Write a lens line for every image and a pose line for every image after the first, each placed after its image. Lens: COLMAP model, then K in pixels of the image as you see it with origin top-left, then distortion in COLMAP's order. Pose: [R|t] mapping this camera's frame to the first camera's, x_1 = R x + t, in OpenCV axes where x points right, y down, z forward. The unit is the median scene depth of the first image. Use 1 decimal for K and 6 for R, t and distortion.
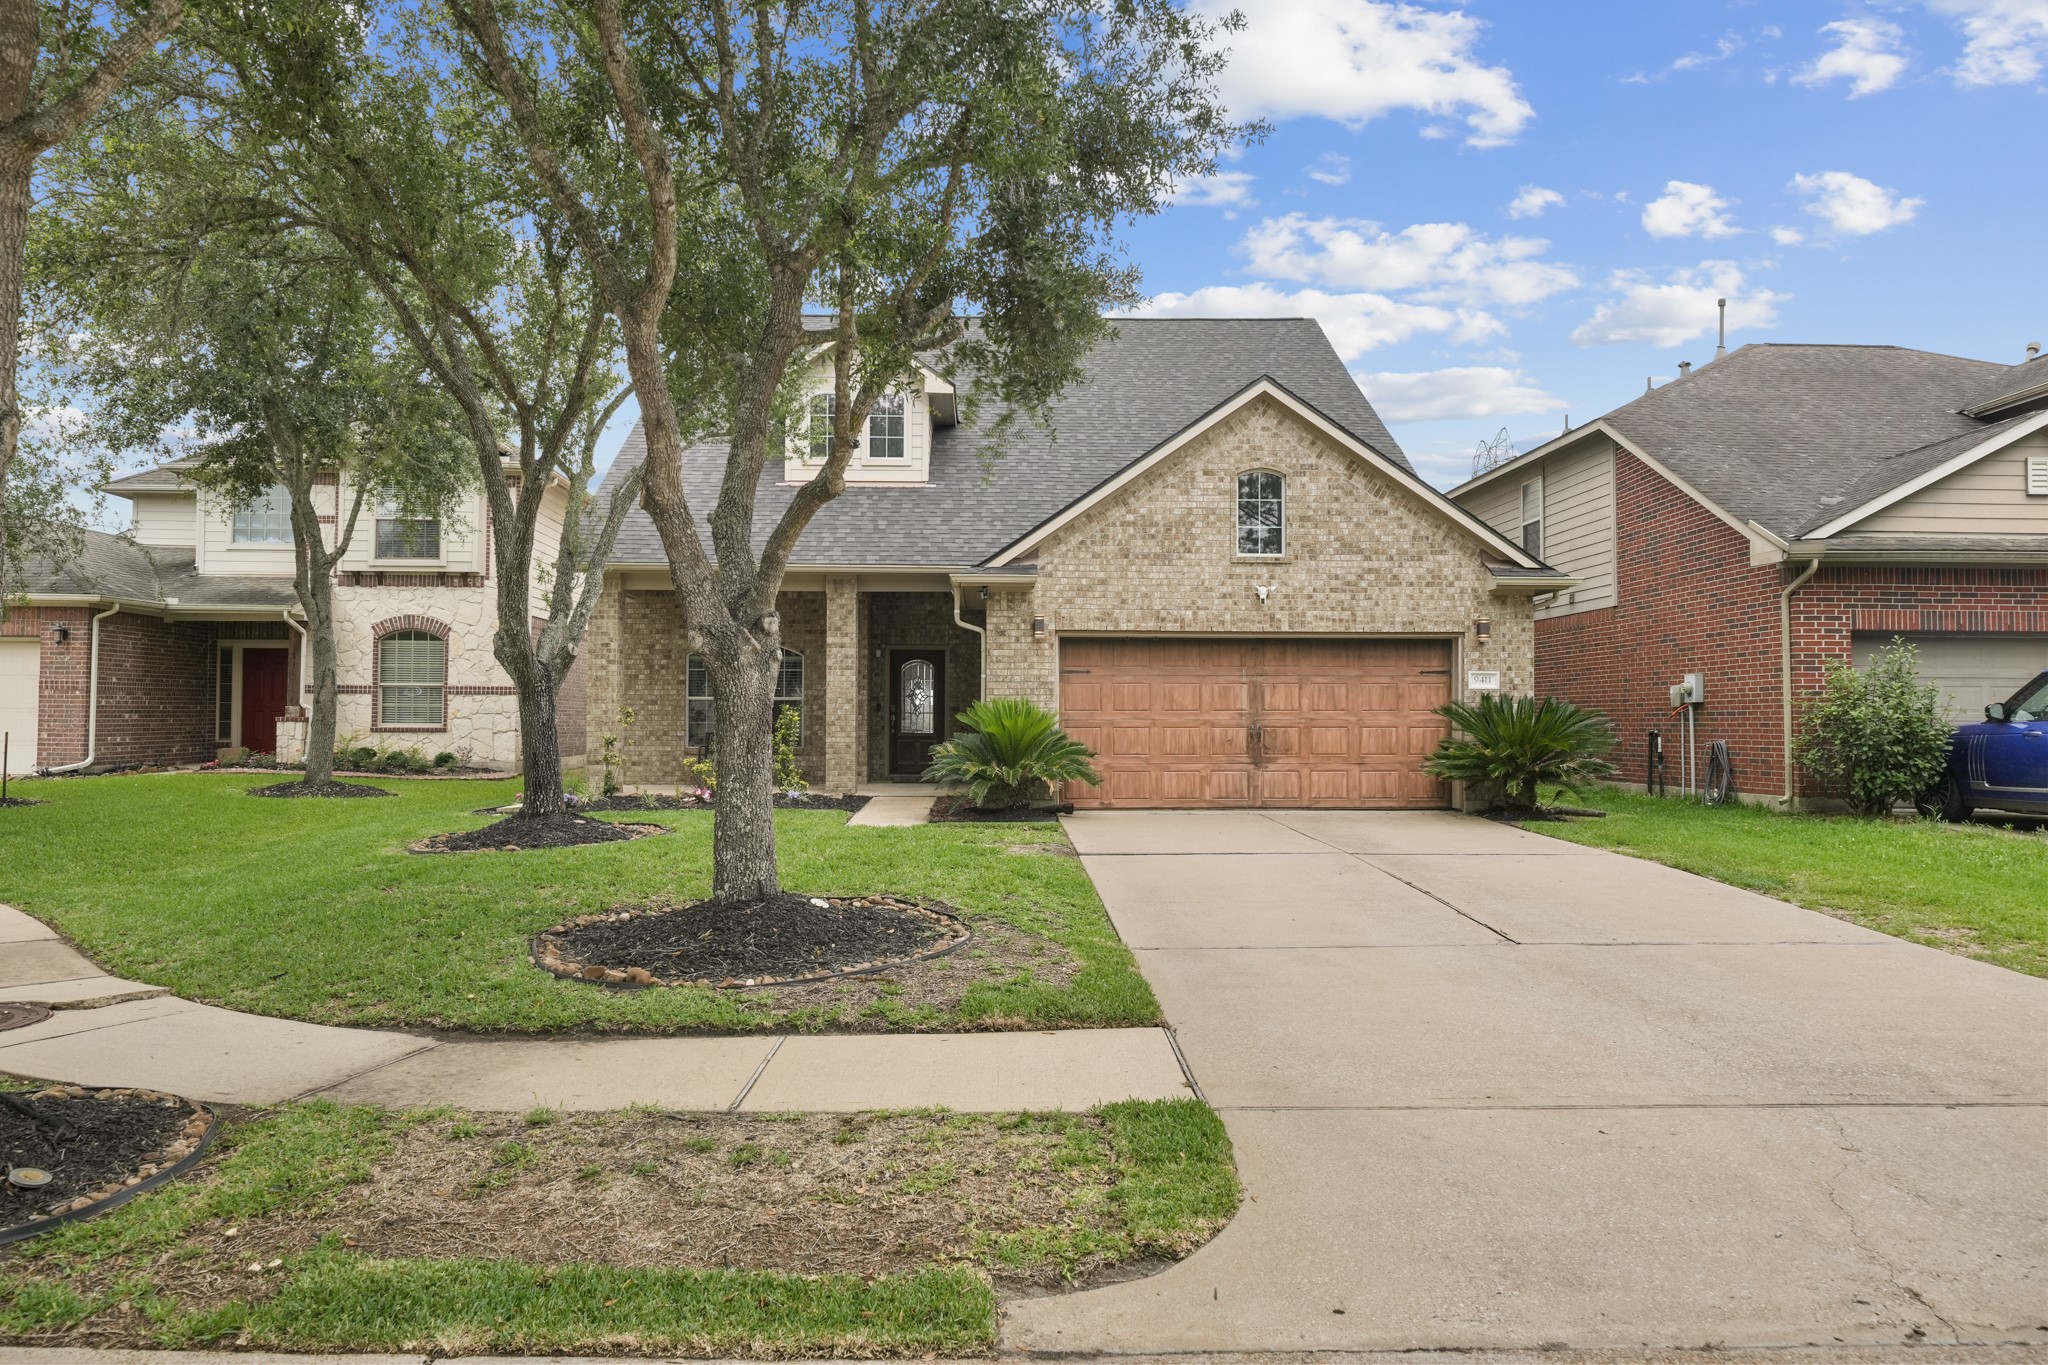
lens RADIAL K [[1452.3, 0, 1028.6], [0, 1452.3, 683.5], [0, 0, 1]] dist [0.001734, 0.000891]
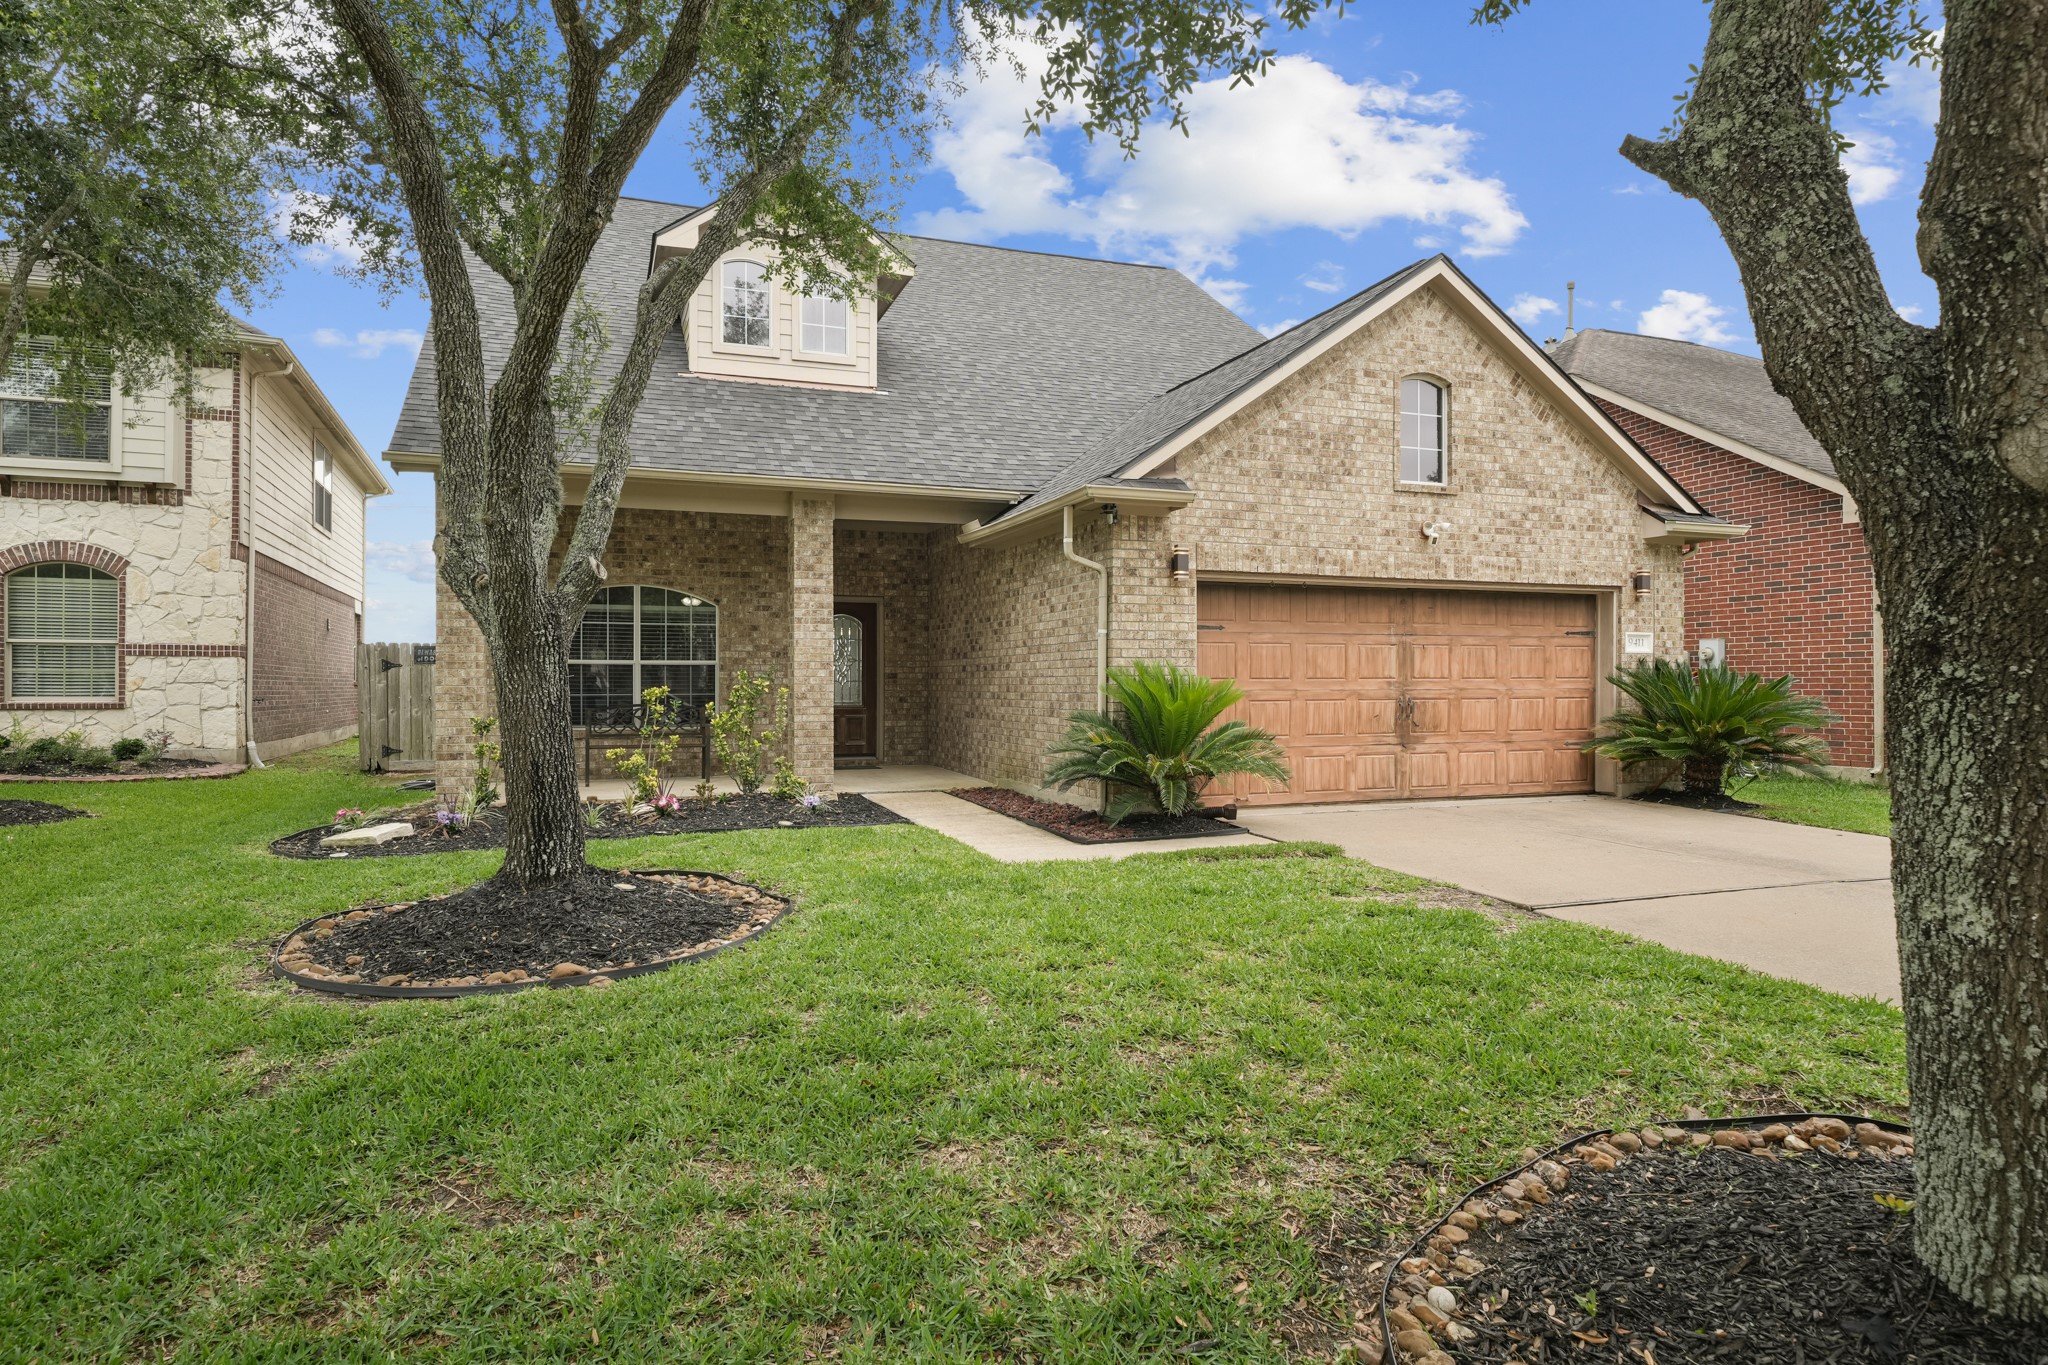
lens RADIAL K [[1207.1, 0, 1017.8], [0, 1207.1, 680.5], [0, 0, 1]] dist [-0.000741, -0.001444]
pose [[0.944305, -0.001866, 0.329066, -0.268281], [-0.005513, 0.999754, 0.021490, 0.006740], [-0.329025, -0.022107, 0.944062, 0.446104]]
